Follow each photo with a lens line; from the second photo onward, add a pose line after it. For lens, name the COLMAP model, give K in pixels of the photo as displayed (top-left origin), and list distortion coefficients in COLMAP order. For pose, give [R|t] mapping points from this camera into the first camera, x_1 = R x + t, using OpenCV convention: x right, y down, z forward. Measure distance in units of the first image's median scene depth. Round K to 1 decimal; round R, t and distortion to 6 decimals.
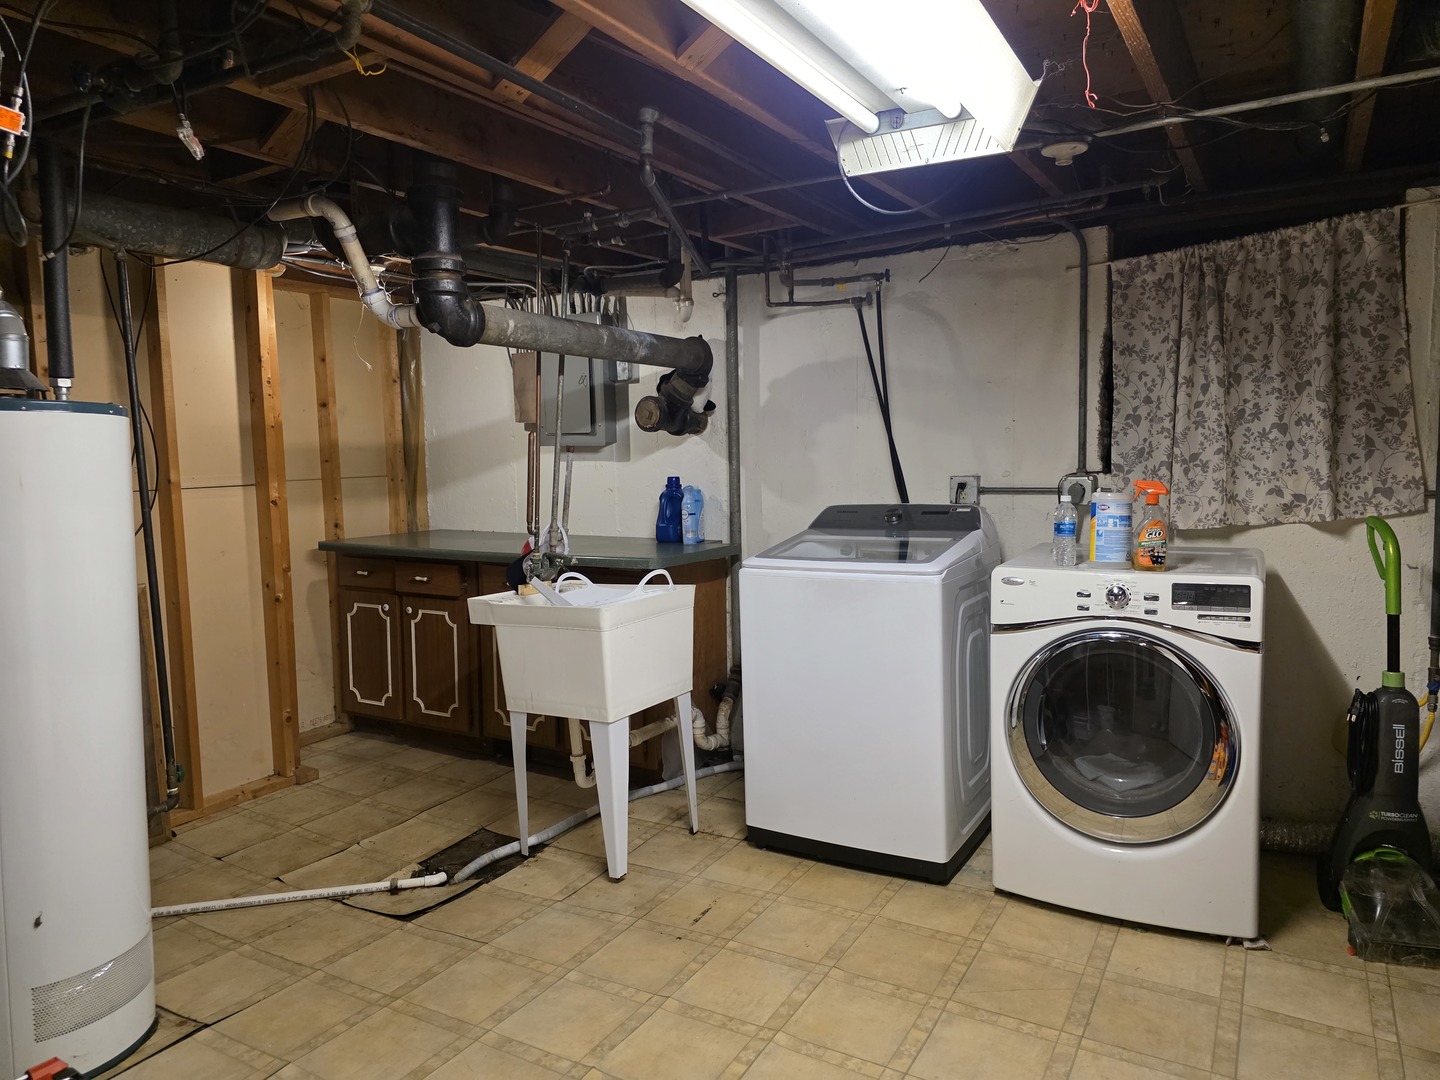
lens RADIAL K [[980.7, 0, 719.8], [0, 980.7, 543.3], [0, 0, 1]] dist [0.033448, -0.024197]
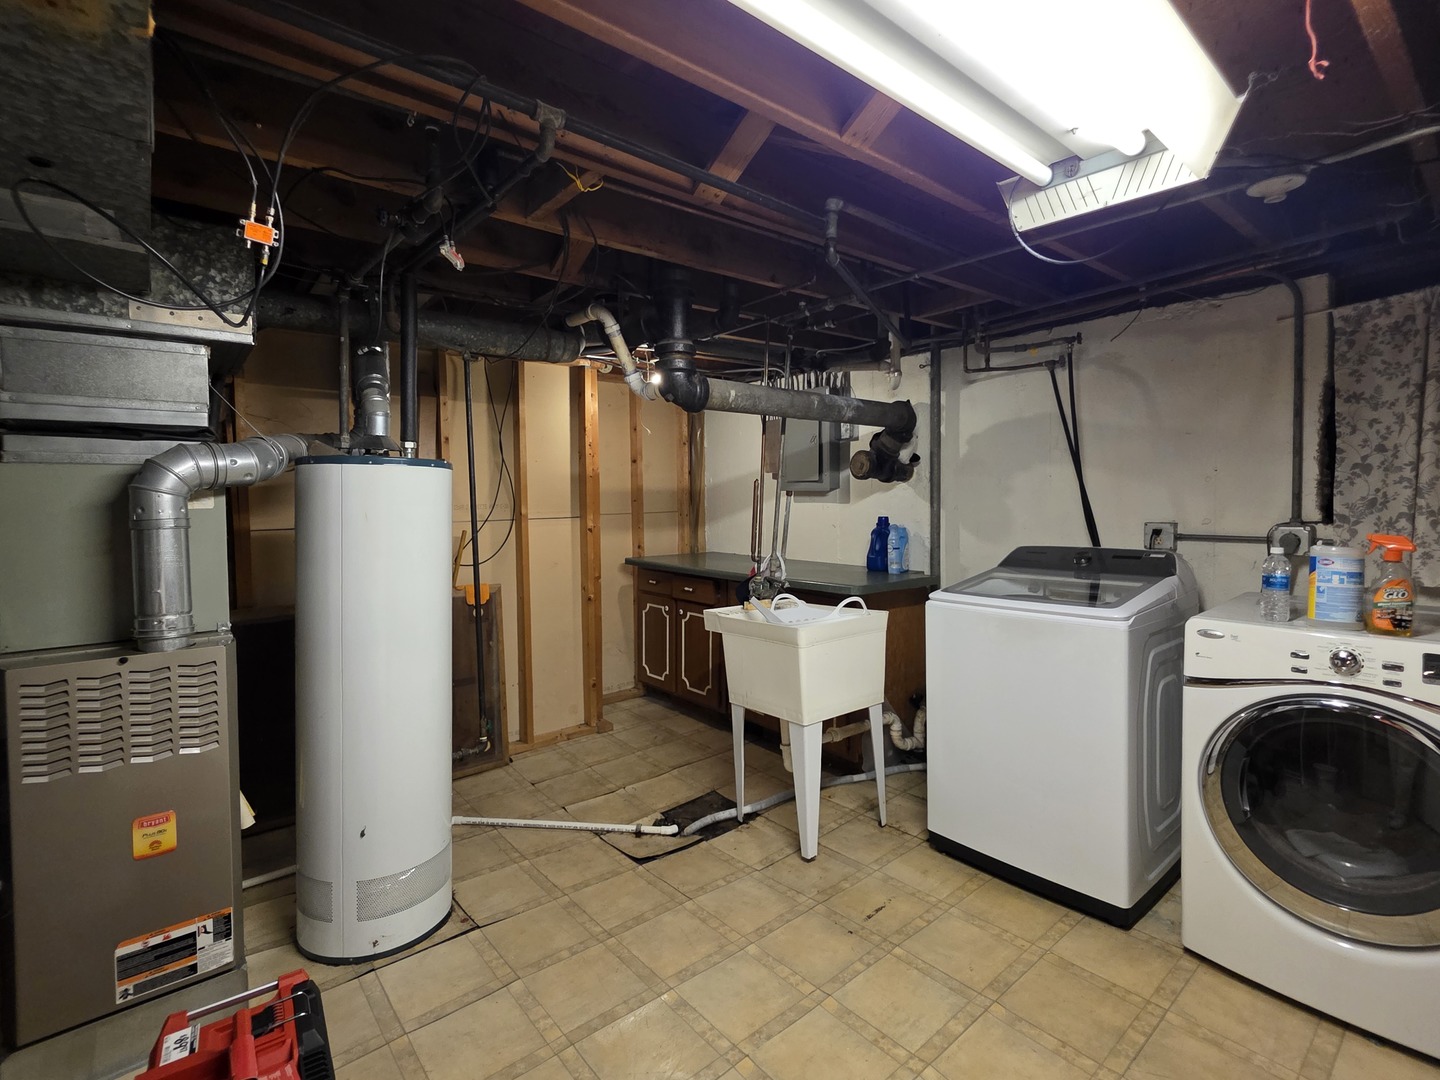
lens RADIAL K [[680.8, 0, 715.6], [0, 680.8, 524.6], [0, 0, 1]] dist [-0.003773, 0.001197]
pose [[0.938916, 0.024348, -0.343283, 0.065684], [-0.041010, 0.998302, -0.041359, -0.020854], [0.341693, 0.052911, 0.938321, 0.193676]]
